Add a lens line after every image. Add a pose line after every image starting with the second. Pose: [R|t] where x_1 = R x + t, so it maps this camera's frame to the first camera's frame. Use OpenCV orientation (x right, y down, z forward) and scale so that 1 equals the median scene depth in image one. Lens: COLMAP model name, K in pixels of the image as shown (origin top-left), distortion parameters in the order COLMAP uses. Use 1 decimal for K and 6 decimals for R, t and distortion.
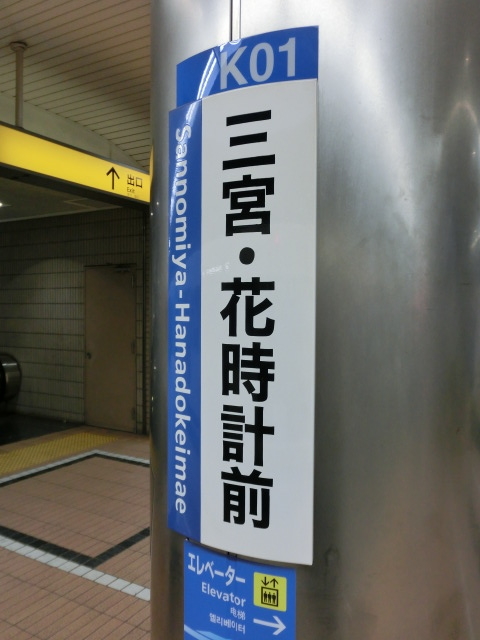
lens RADIAL K [[544.9, 0, 240.0], [0, 544.9, 320.0], [0, 0, 1]] dist [-0.006272, 0.018116]
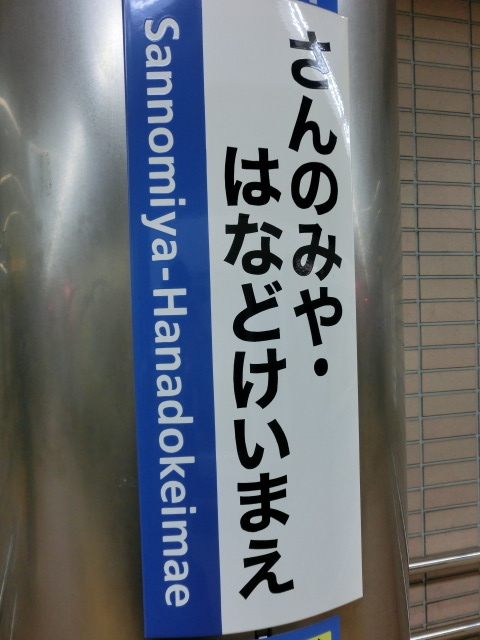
lens RADIAL K [[544.9, 0, 240.0], [0, 544.9, 320.0], [0, 0, 1]] dist [-0.006272, 0.018116]
pose [[0.699763, -0.044612, 0.712981, -0.515422], [0.051168, 0.998615, 0.012266, 0.004026], [-0.712541, 0.027898, 0.701076, 0.478635]]
